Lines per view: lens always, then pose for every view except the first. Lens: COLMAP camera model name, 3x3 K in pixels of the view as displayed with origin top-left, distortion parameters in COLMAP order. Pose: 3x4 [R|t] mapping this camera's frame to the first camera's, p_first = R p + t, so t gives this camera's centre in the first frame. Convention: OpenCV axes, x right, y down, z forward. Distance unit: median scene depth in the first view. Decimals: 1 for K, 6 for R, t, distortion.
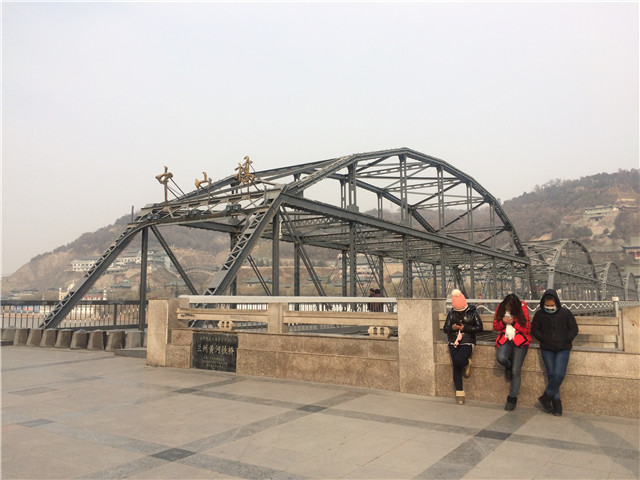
lens RADIAL K [[541.0, 0, 320.7], [0, 541.0, 241.0], [0, 0, 1]] dist [0.083776, -0.093763]
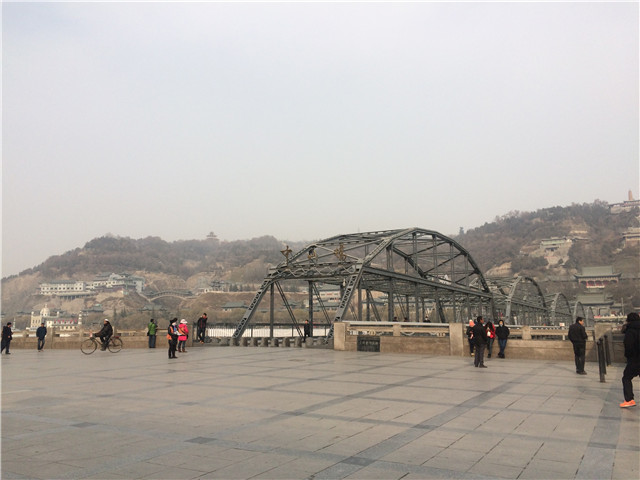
lens RADIAL K [[541.0, 0, 318.0], [0, 541.0, 240.4], [0, 0, 1]] dist [0.083776, -0.093763]
pose [[0.998230, 0.013175, 0.058001, -0.057530], [-0.010511, 0.998886, -0.046009, -0.015011], [-0.058543, 0.045318, 0.997256, -0.146618]]
